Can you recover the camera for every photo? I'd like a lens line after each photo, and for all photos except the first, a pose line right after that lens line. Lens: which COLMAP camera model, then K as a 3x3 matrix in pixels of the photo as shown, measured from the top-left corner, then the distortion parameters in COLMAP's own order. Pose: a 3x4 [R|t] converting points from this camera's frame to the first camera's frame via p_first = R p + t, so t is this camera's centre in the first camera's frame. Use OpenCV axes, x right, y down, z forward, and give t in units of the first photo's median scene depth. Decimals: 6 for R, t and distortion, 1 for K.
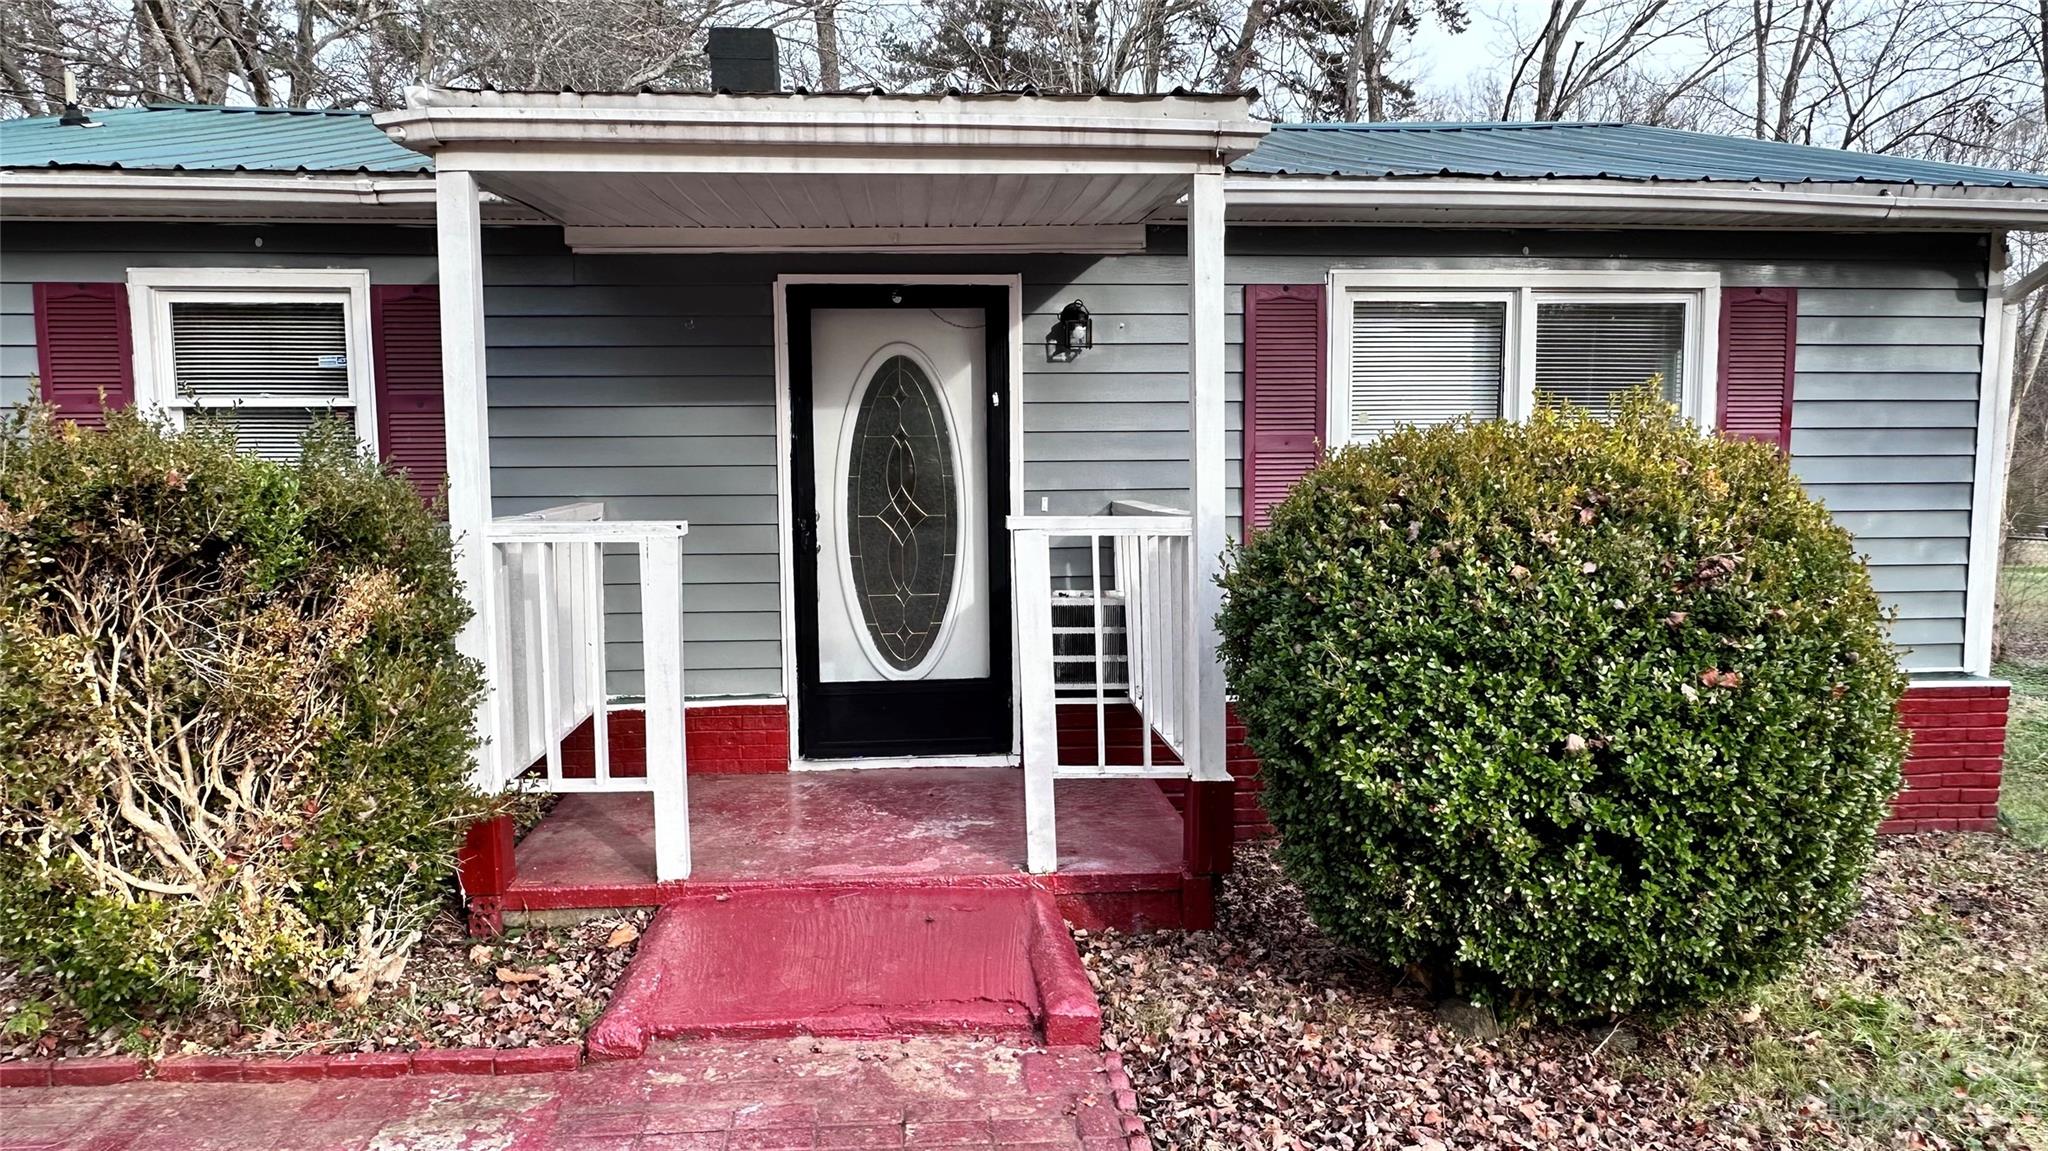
lens RADIAL K [[1510.2, 0, 1012.3], [0, 1510.2, 577.4], [0, 0, 1]] dist [-0.006217, 0.003920]
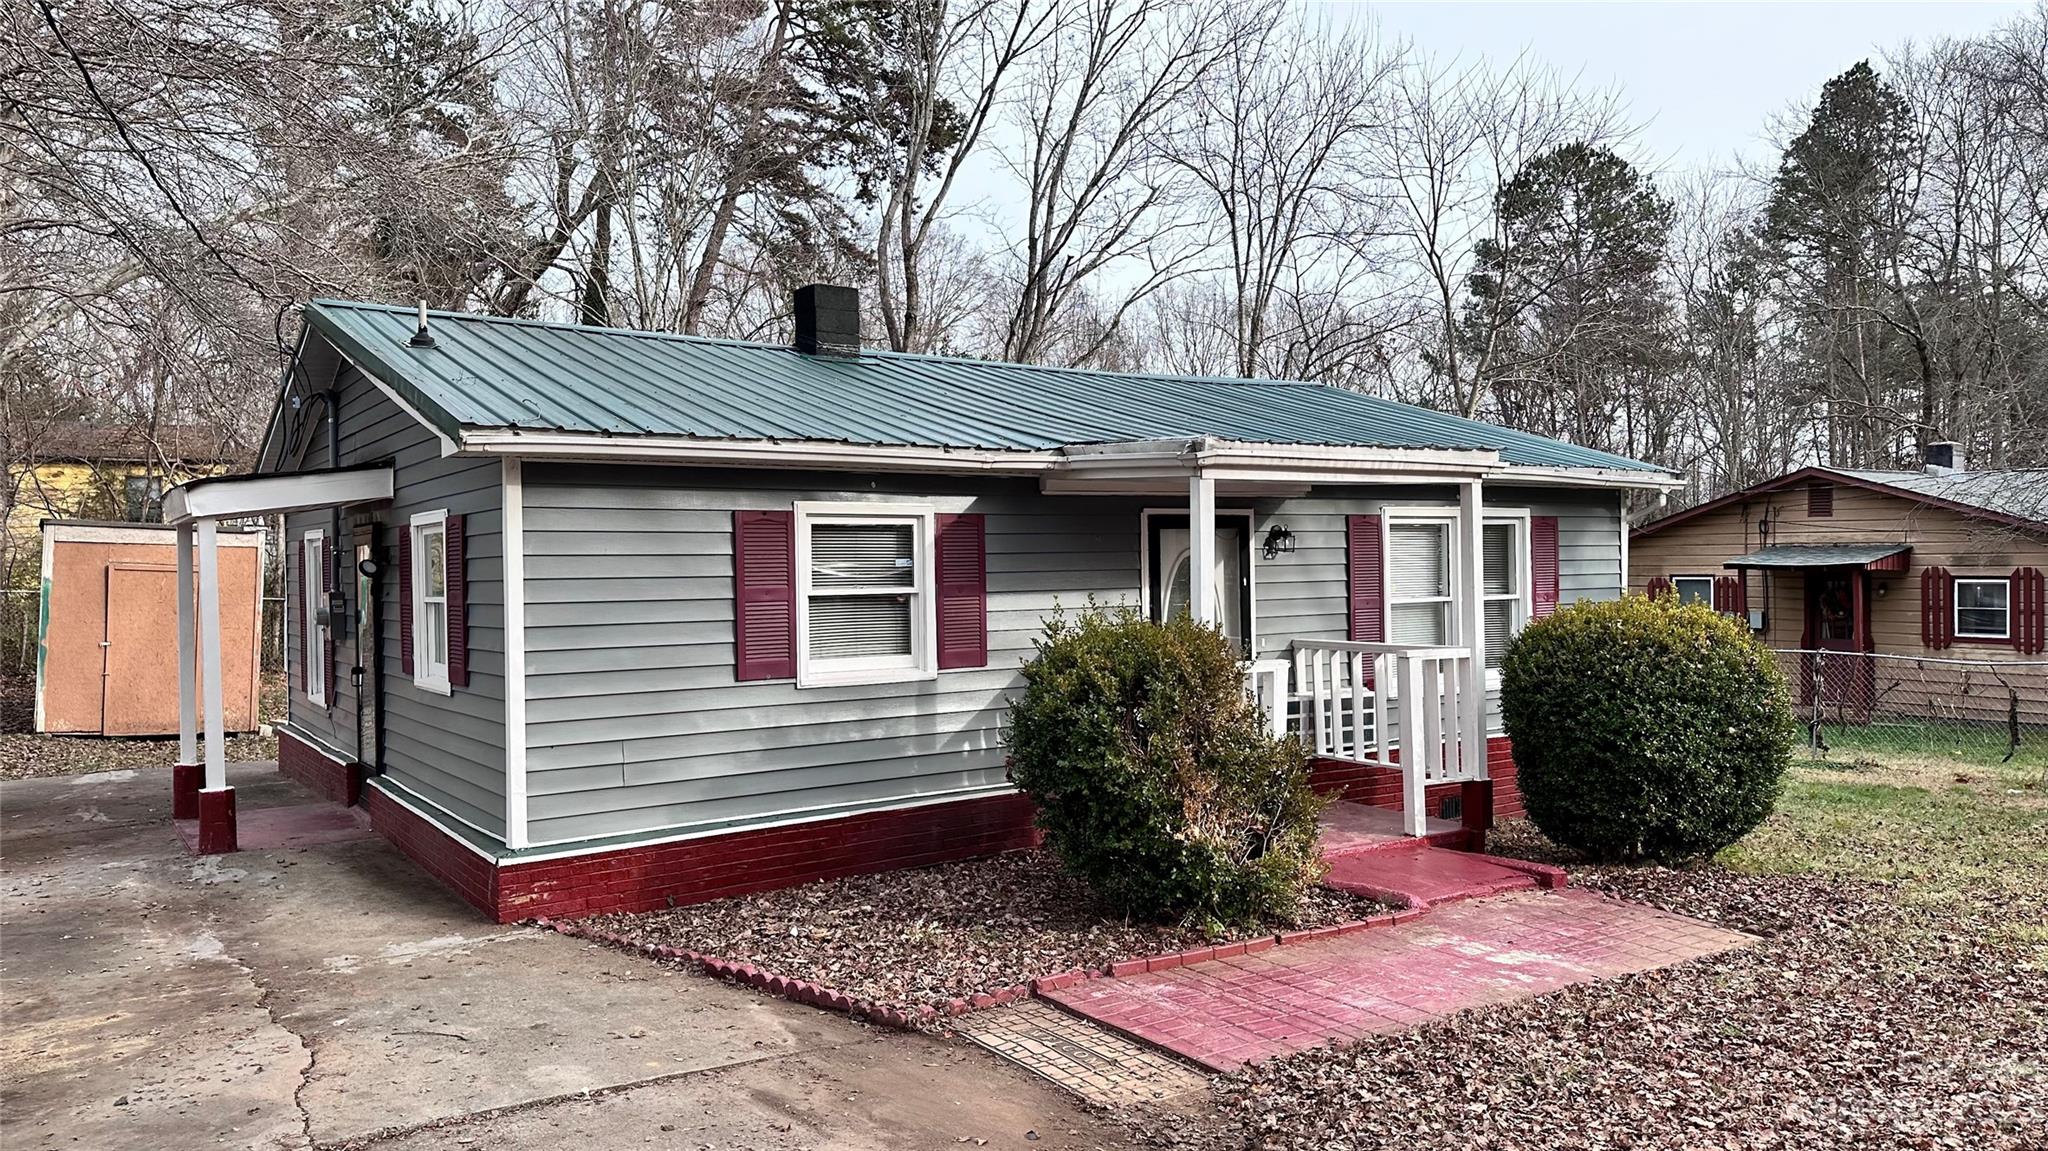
lens RADIAL K [[1401.4, 0, 1006.8], [0, 1401.4, 575.7], [0, 0, 1]] dist [0.024755, -0.001032]
pose [[0.874934, -0.016250, 0.483969, -1.002326], [0.084911, 0.989100, -0.120293, 0.041467], [-0.476739, 0.146343, 0.866778, -0.229719]]
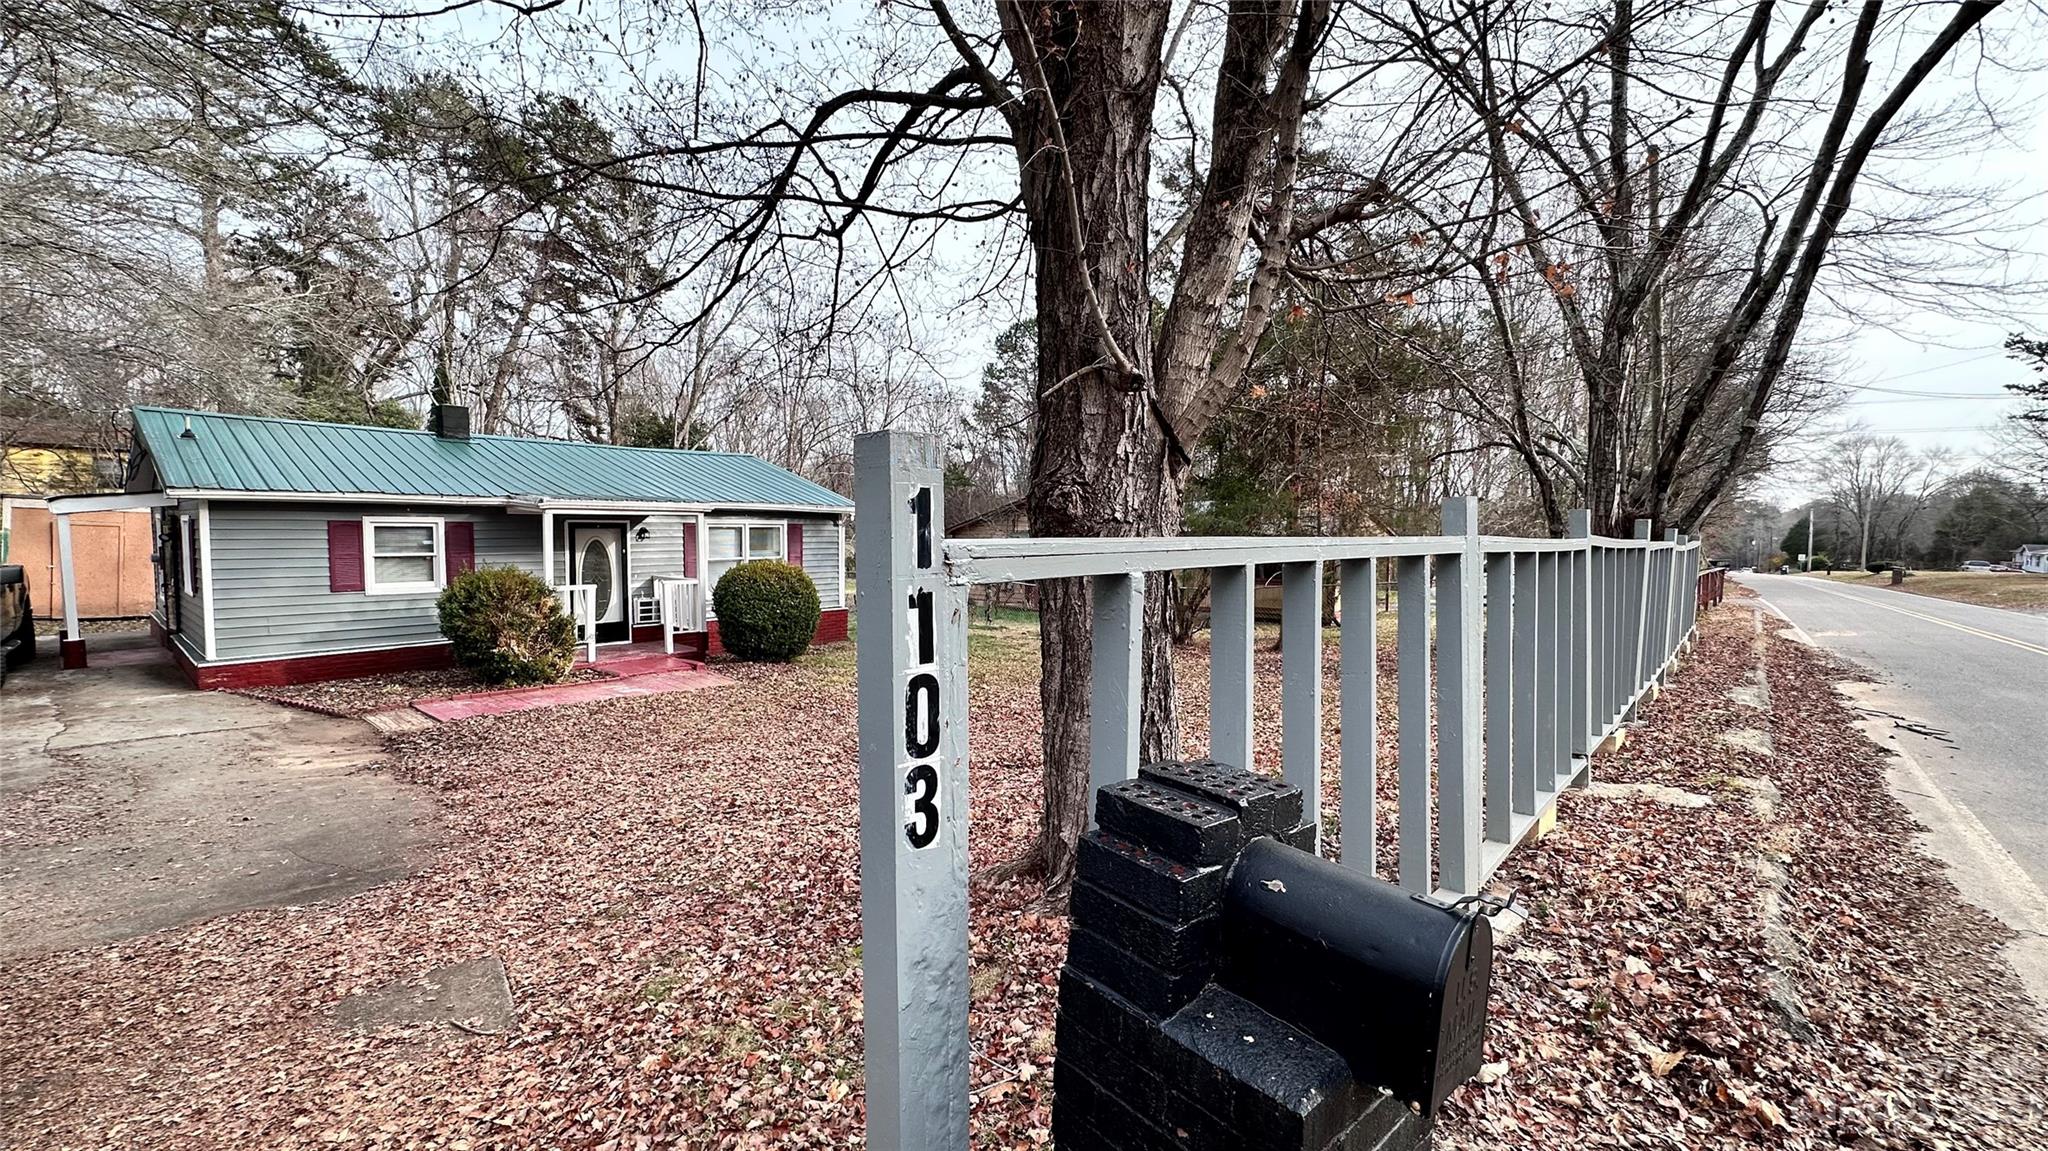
lens RADIAL K [[813.5, 0, 1025.2], [0, 813.5, 573.0], [0, 0, 1]] dist [-0.003877, 0.000610]
pose [[0.714025, -0.033016, 0.699341, -0.765127], [0.087938, 0.995206, -0.042800, 0.127678], [-0.694576, 0.092059, 0.713505, -1.284264]]
